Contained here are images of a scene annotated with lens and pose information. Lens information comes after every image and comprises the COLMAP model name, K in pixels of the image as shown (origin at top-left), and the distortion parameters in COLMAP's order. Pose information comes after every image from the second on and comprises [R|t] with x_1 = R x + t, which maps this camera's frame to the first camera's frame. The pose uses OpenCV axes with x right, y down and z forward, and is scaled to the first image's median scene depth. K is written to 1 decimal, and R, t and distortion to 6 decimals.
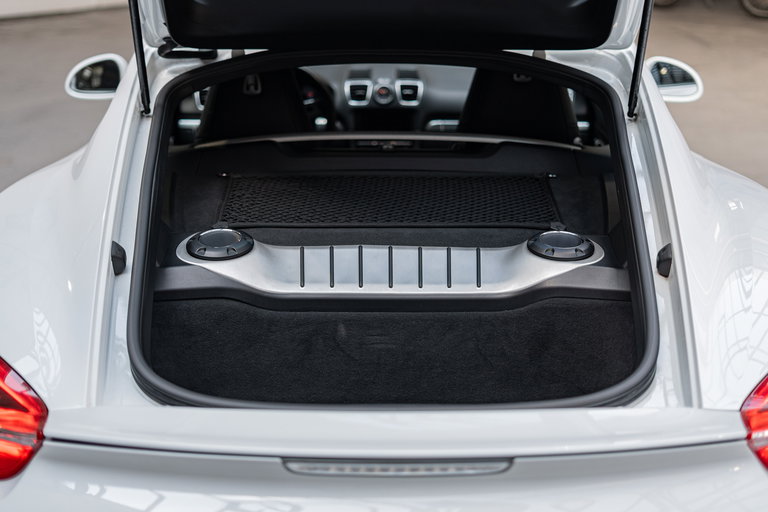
lens RADIAL K [[1135.6, 0, 384.0], [0, 1135.6, 256.0], [0, 0, 1]] dist [-0.011097, 0.013264]
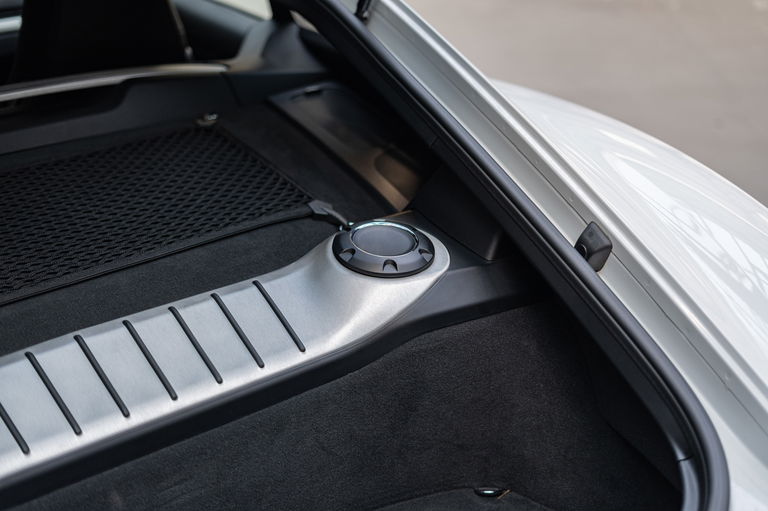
lens RADIAL K [[1135.6, 0, 384.0], [0, 1135.6, 255.5], [0, 0, 1]] dist [-0.011097, 0.013264]
pose [[0.795532, -0.267445, 0.543693, -0.203901], [0.176631, 0.960703, 0.214127, -0.147356], [-0.579595, -0.074312, 0.811509, 0.477490]]
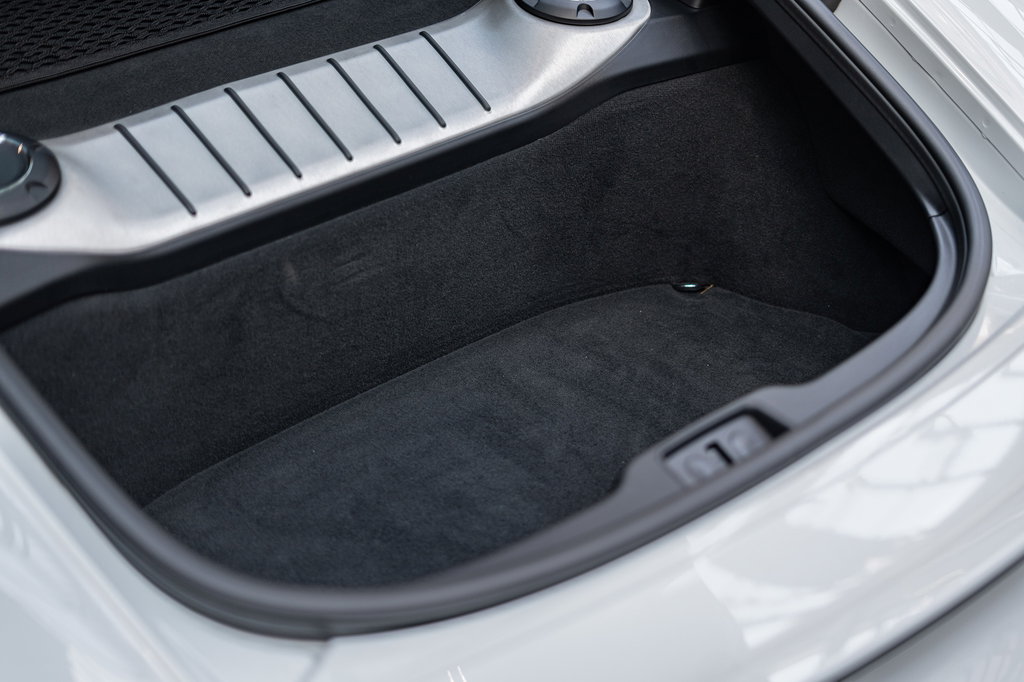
lens RADIAL K [[1514.1, 0, 512.0], [0, 1514.1, 341.0], [0, 0, 1]] dist [-0.011097, 0.013264]
pose [[0.758883, -0.357948, 0.544031, -0.327657], [0.173037, 0.916197, 0.361442, -0.126122], [-0.627818, -0.180155, 0.757225, 0.444261]]
